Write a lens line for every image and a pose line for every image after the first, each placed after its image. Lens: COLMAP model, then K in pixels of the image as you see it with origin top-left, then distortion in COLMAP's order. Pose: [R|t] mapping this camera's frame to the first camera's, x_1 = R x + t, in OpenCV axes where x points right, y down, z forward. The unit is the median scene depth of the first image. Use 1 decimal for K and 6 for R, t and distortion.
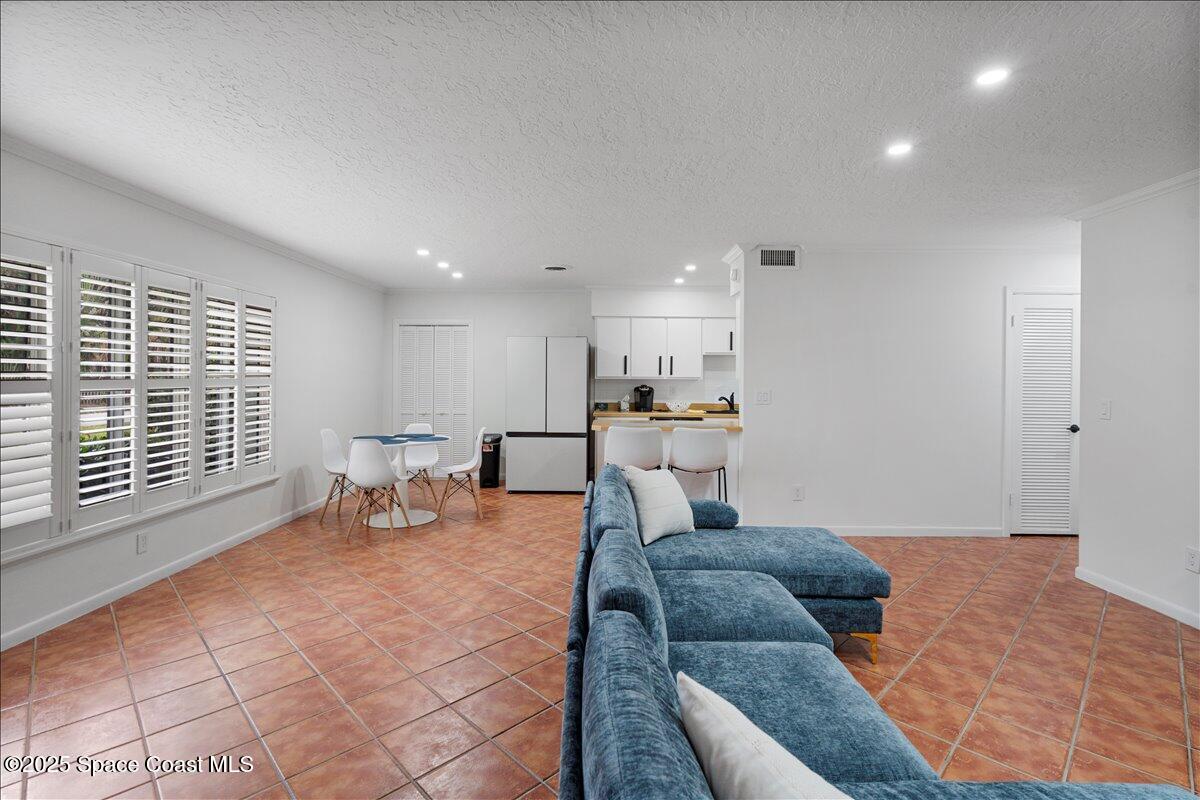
lens RADIAL K [[549.9, 0, 608.8], [0, 549.9, 379.5], [0, 0, 1]] dist [-0.001220, 0.000071]
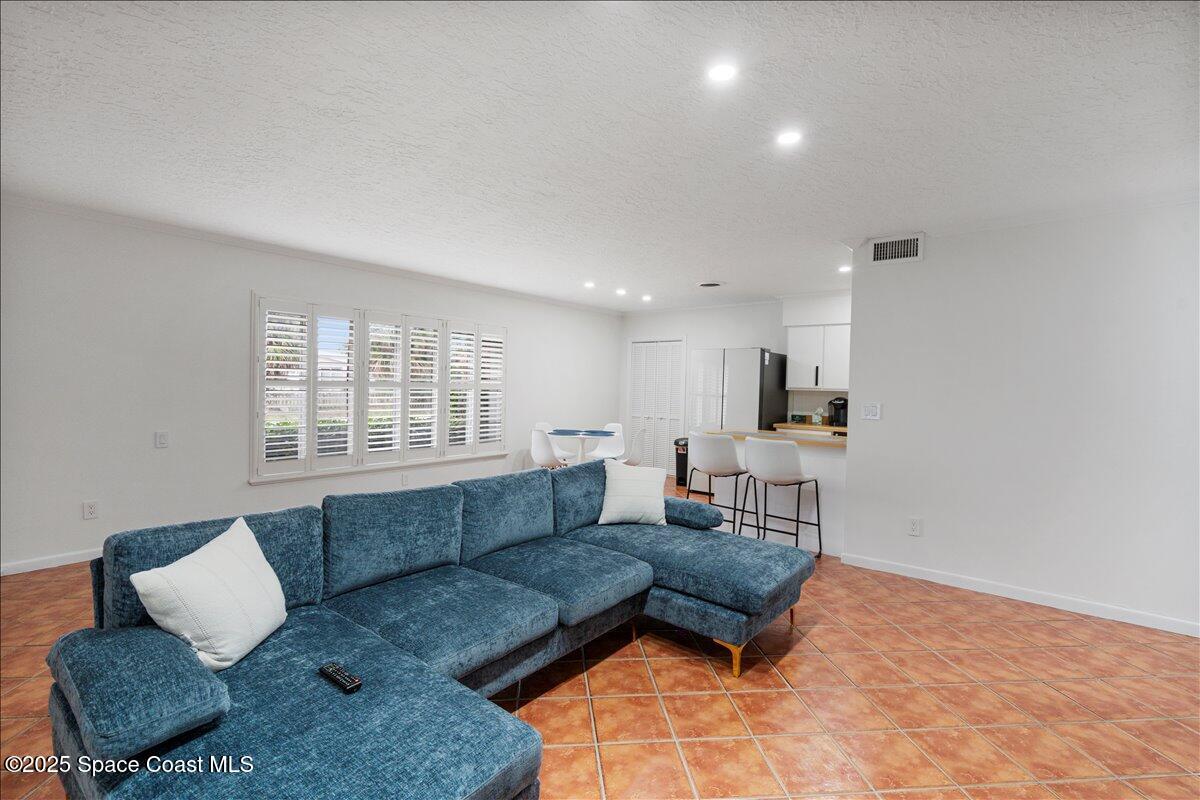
lens RADIAL K [[549.9, 0, 604.3], [0, 549.9, 393.4], [0, 0, 1]] dist [-0.001220, 0.000071]
pose [[0.777868, 0.021172, -0.628070, 0.420532], [-0.020367, 0.999757, 0.008476, 0.004051], [0.628097, 0.006199, 0.778110, 0.040924]]
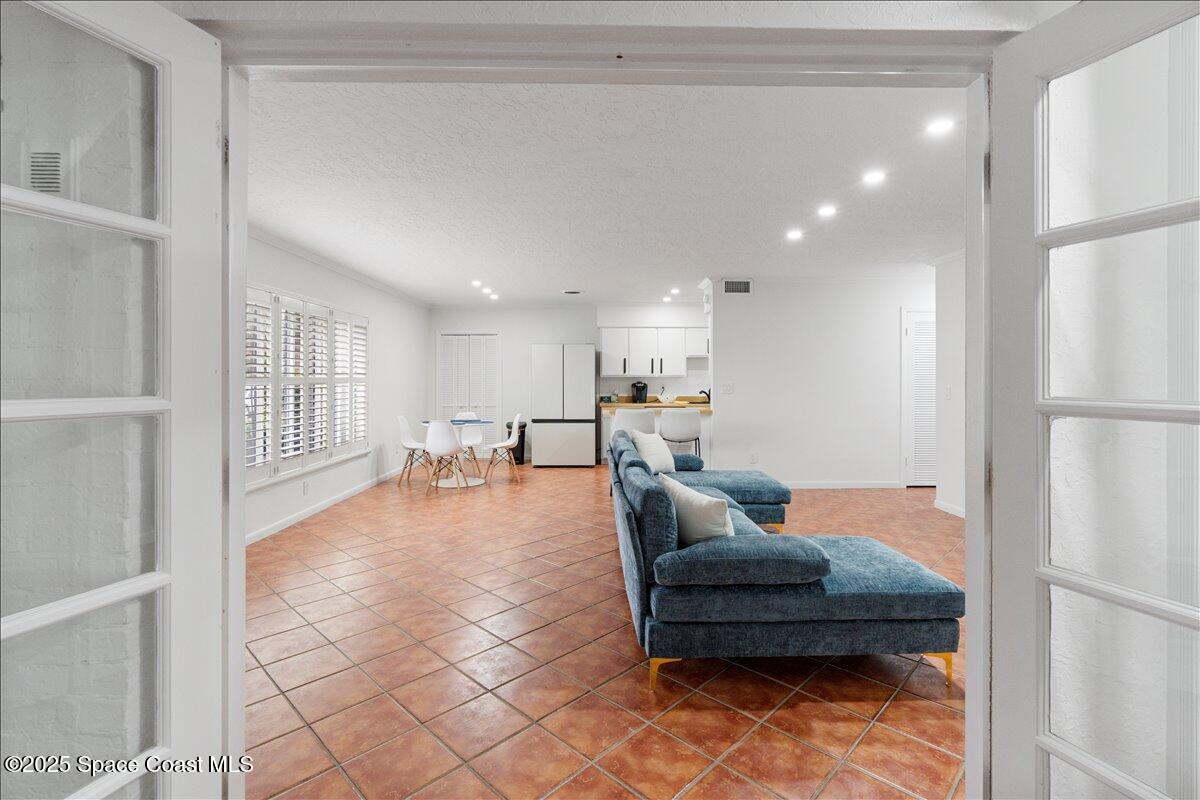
lens RADIAL K [[549.9, 0, 614.4], [0, 549.9, 378.6], [0, 0, 1]] dist [-0.001220, 0.000071]
pose [[0.999695, -0.007819, 0.023445, -0.028339], [0.007909, 0.999962, -0.003766, 0.009076], [-0.023415, 0.003951, 0.999718, -0.311149]]
